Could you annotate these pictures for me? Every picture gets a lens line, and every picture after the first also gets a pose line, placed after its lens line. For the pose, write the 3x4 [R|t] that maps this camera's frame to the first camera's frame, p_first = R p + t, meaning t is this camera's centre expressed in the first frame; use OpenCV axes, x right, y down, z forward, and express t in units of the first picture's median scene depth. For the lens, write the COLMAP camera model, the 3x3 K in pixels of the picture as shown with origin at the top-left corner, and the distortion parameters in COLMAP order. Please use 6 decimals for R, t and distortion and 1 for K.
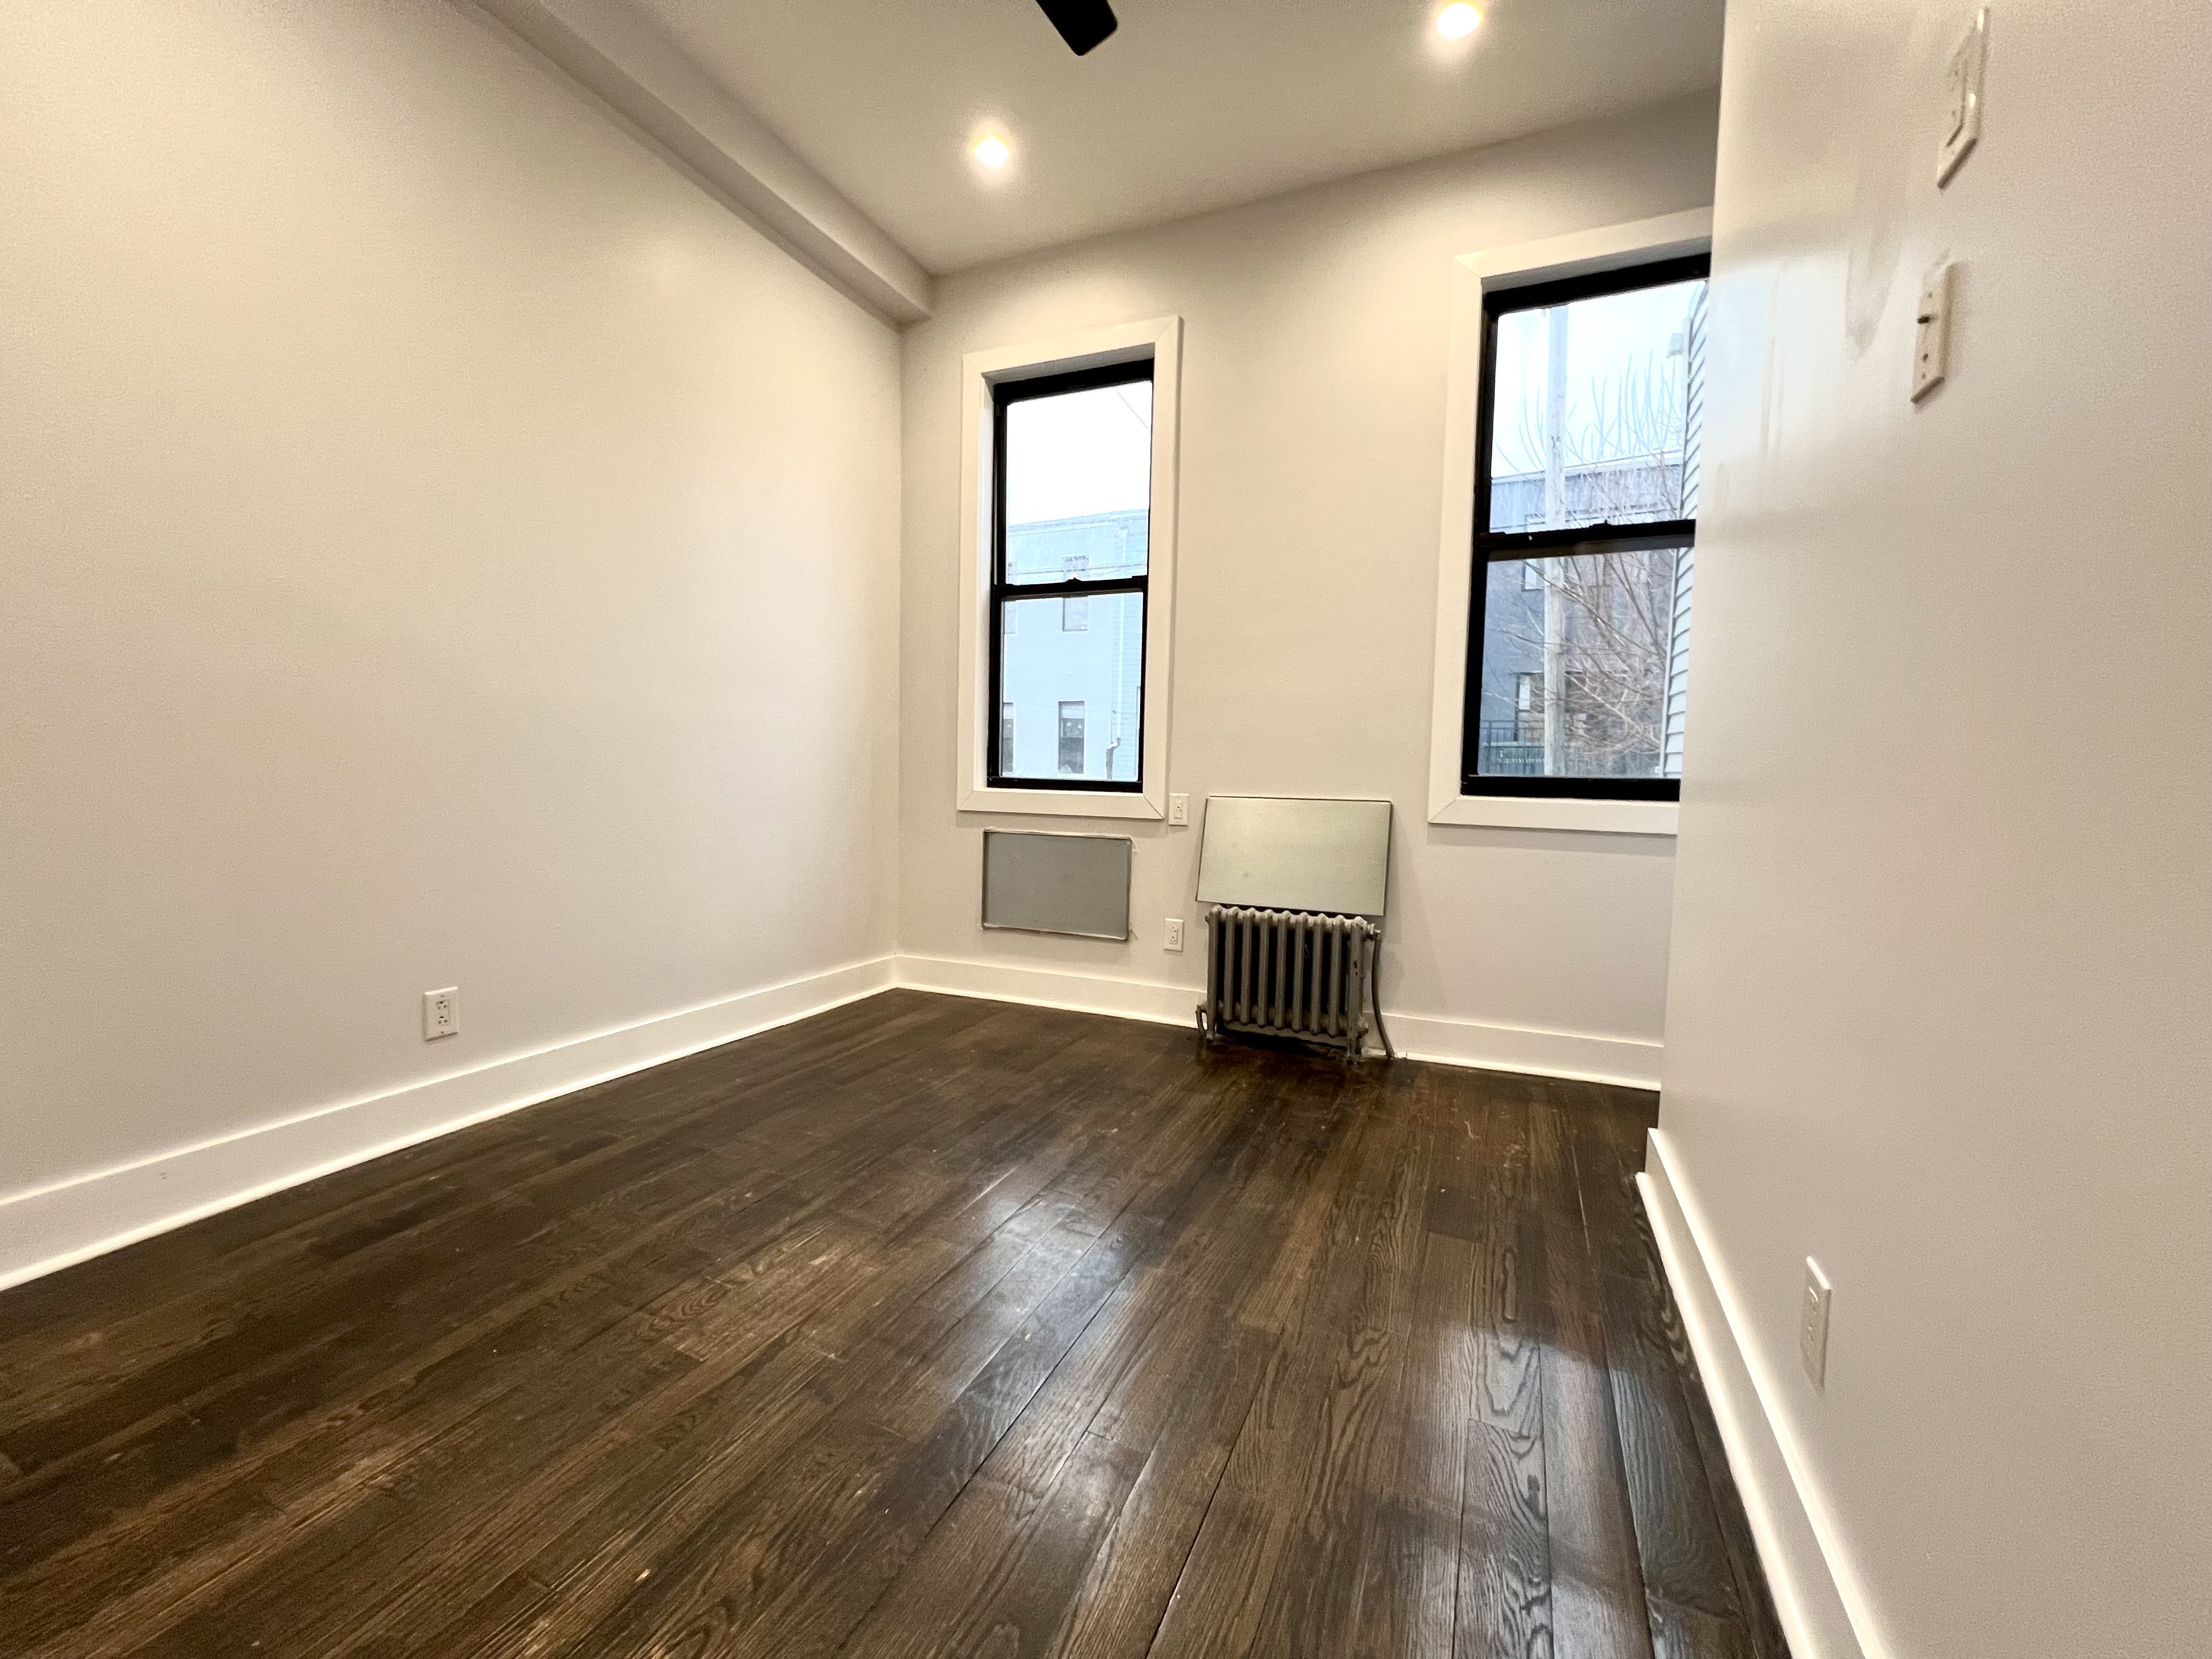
lens RADIAL K [[890.8, 0, 1106.0], [0, 890.8, 829.5], [0, 0, 1]] dist [-0.000512, 0.000059]
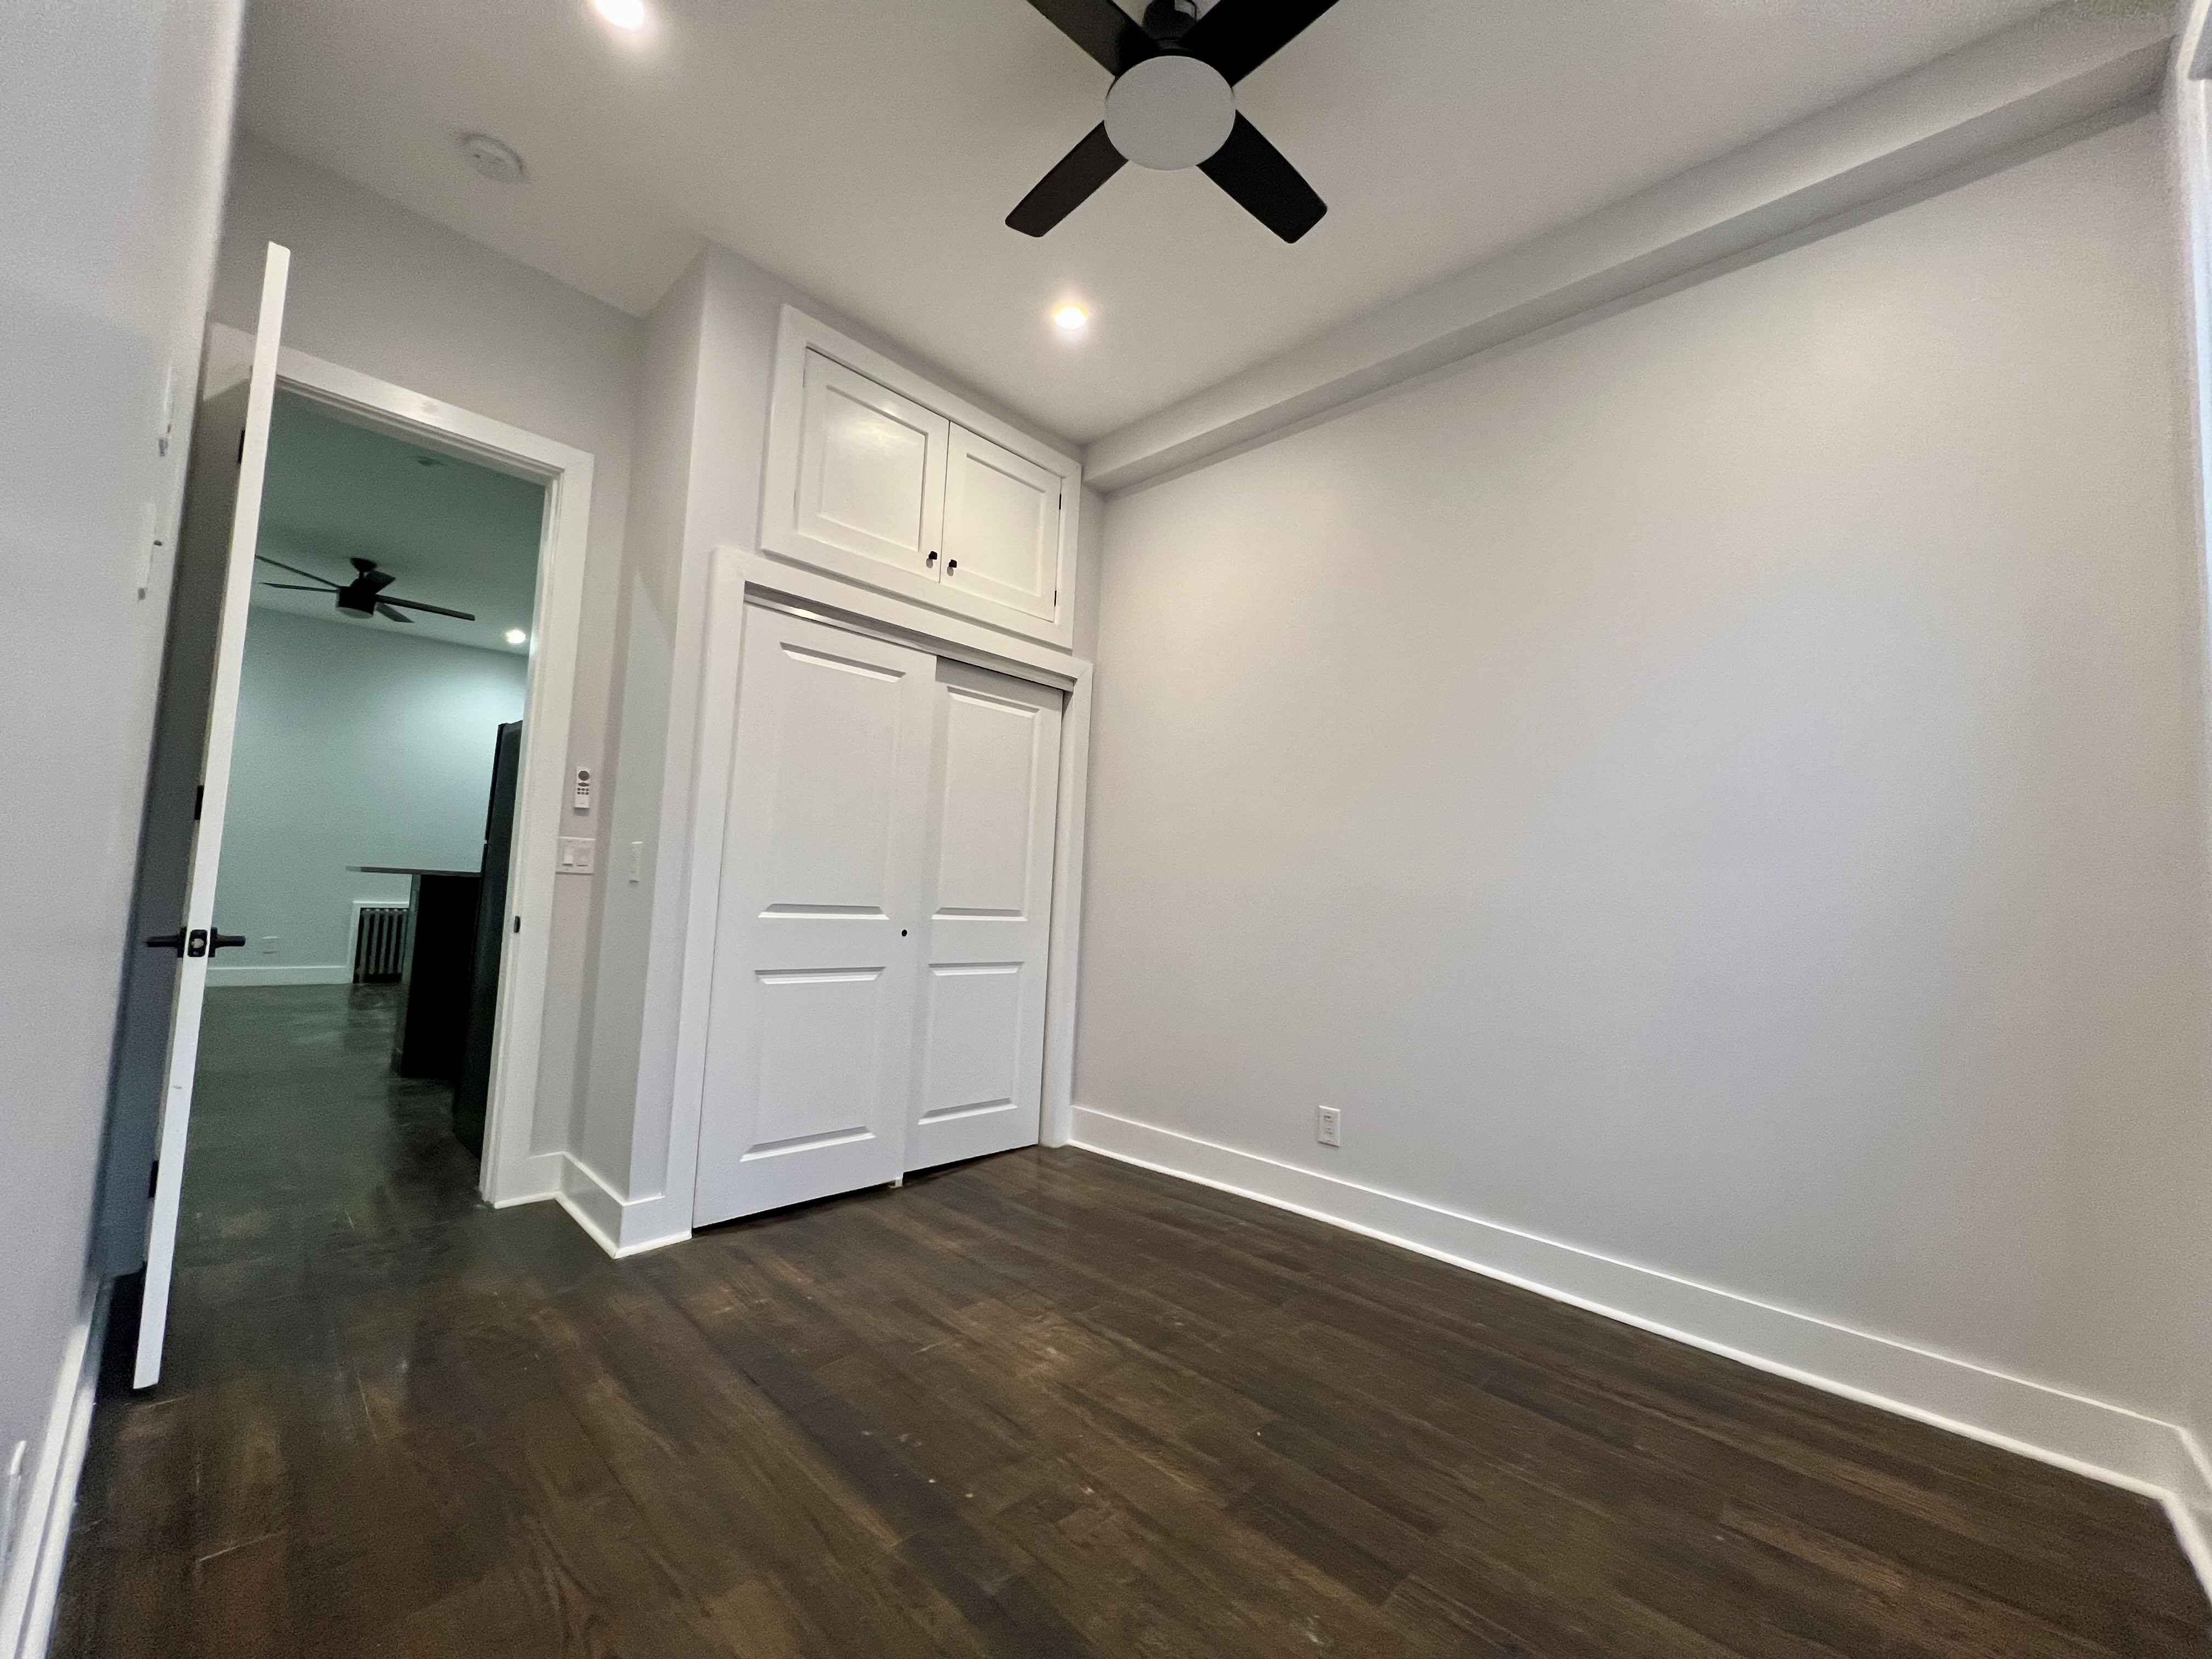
lens RADIAL K [[890.8, 0, 1106.0], [0, 890.8, 829.5], [0, 0, 1]] dist [-0.000512, 0.000059]
pose [[-0.341722, -0.110899, -0.933235, 0.698574], [-0.113478, 0.990617, -0.076166, -0.098931], [0.932925, 0.079874, -0.351100, 1.199019]]
